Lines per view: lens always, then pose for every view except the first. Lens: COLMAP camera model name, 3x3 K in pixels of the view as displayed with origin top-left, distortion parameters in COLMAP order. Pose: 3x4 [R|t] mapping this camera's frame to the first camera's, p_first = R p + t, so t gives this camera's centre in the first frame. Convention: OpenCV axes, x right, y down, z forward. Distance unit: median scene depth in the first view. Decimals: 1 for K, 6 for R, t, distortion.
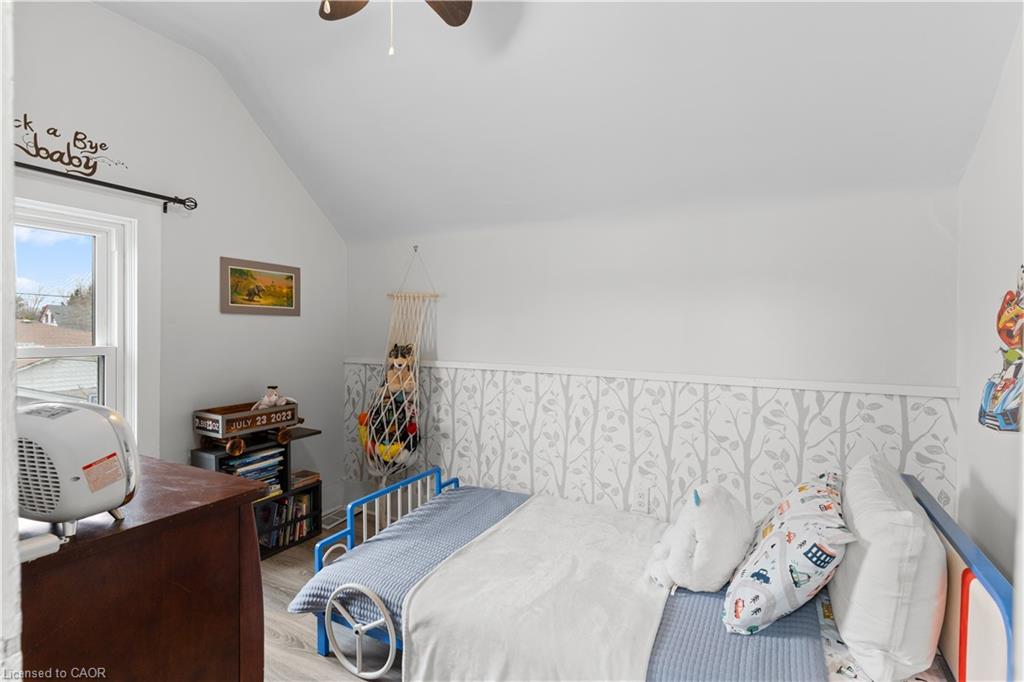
lens RADIAL K [[488.5, 0, 513.5], [0, 488.5, 339.6], [0, 0, 1]] dist [0.002487, -0.001050]
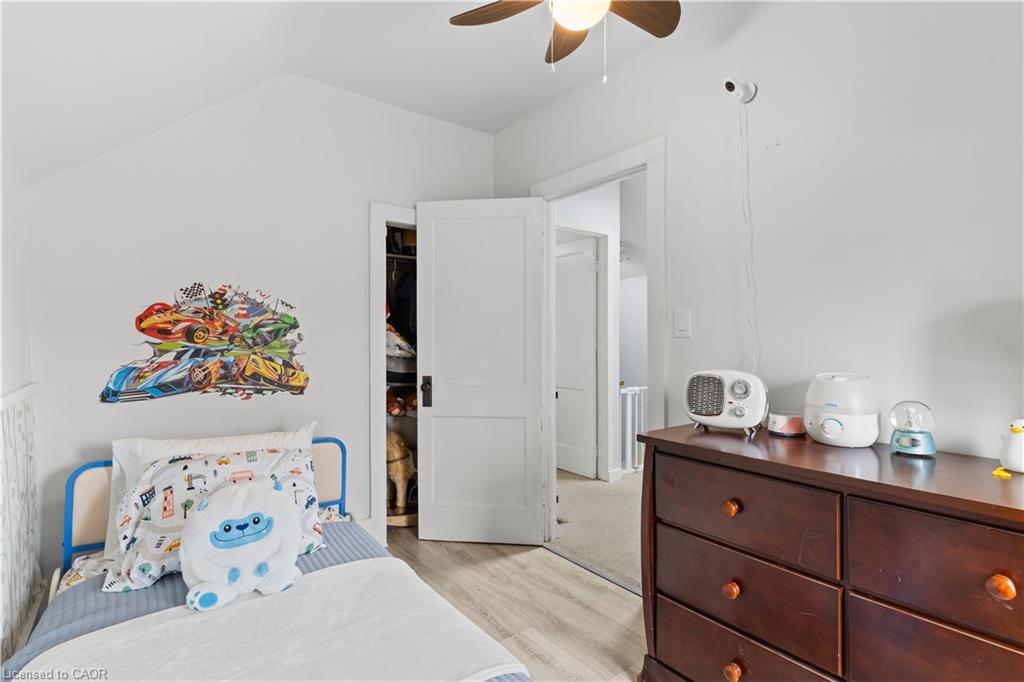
lens RADIAL K [[488.5, 0, 517.6], [0, 488.5, 336.2], [0, 0, 1]] dist [0.002487, -0.001050]
pose [[-0.907228, -0.005986, 0.420597, -0.541908], [0.002447, 0.999807, 0.019508, -0.022205], [-0.420633, 0.018728, -0.907038, 1.713509]]
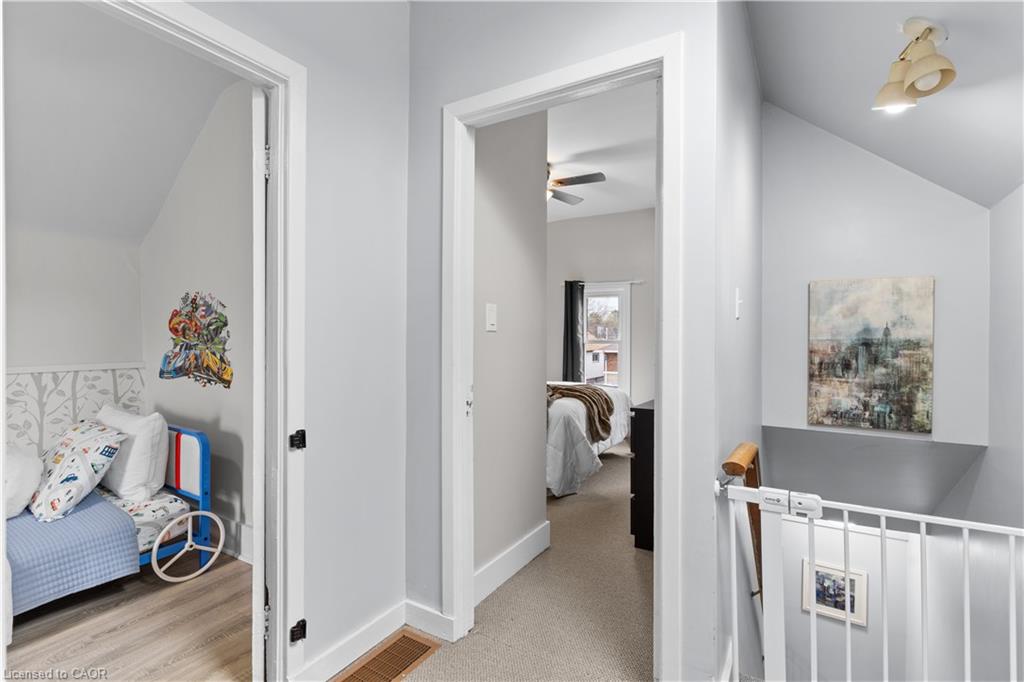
lens RADIAL K [[488.5, 0, 511.6], [0, 488.5, 339.2], [0, 0, 1]] dist [0.002487, -0.001050]
pose [[0.064489, -0.013586, 0.997826, -0.853354], [0.019932, 0.999725, 0.012324, 0.025325], [-0.997719, 0.019094, 0.064742, -0.485737]]
